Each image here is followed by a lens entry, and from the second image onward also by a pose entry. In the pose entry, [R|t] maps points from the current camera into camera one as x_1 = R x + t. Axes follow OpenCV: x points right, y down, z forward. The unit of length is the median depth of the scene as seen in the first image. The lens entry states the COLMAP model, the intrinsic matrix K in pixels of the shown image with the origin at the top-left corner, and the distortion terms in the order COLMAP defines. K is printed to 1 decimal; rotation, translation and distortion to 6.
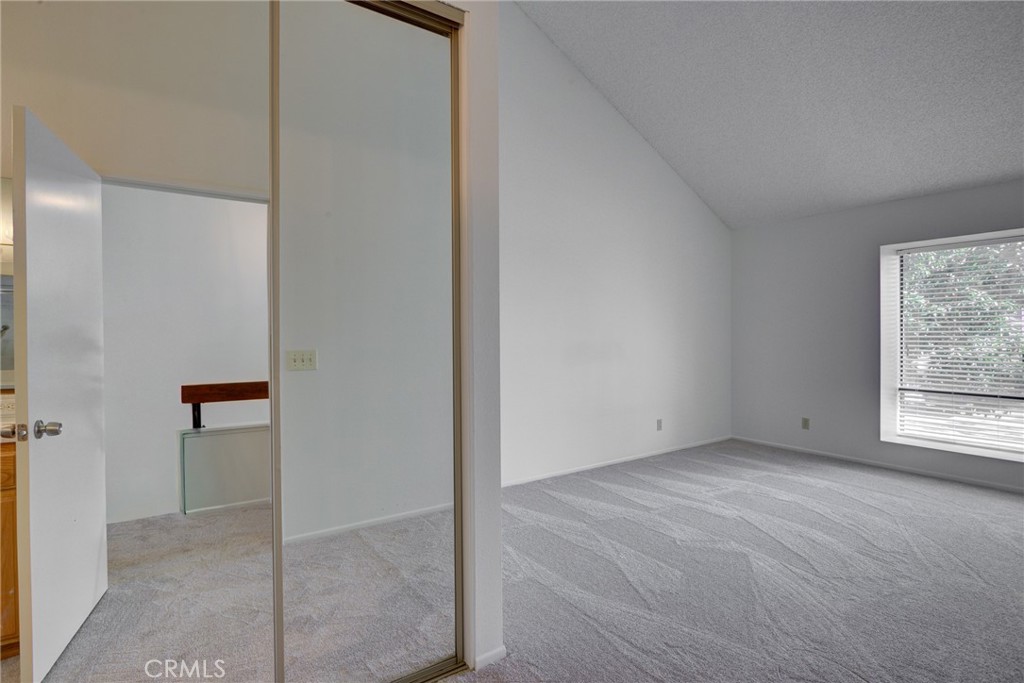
lens RADIAL K [[521.4, 0, 512.0], [0, 521.4, 341.5], [0, 0, 1]] dist [-0.002825, 0.000758]
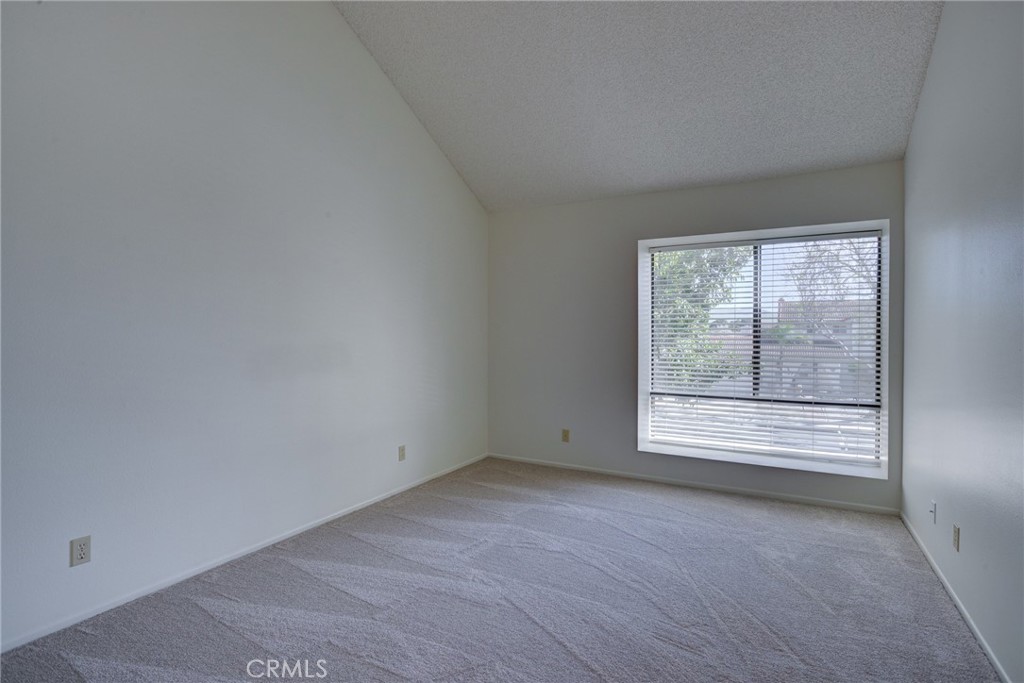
lens RADIAL K [[521.4, 0, 512.0], [0, 521.4, 341.5], [0, 0, 1]] dist [-0.002825, 0.000758]
pose [[0.898917, 0.001274, 0.438118, 0.108609], [-0.001636, 0.999999, 0.000450, -0.004030], [-0.438117, -0.001121, 0.898917, 0.286224]]
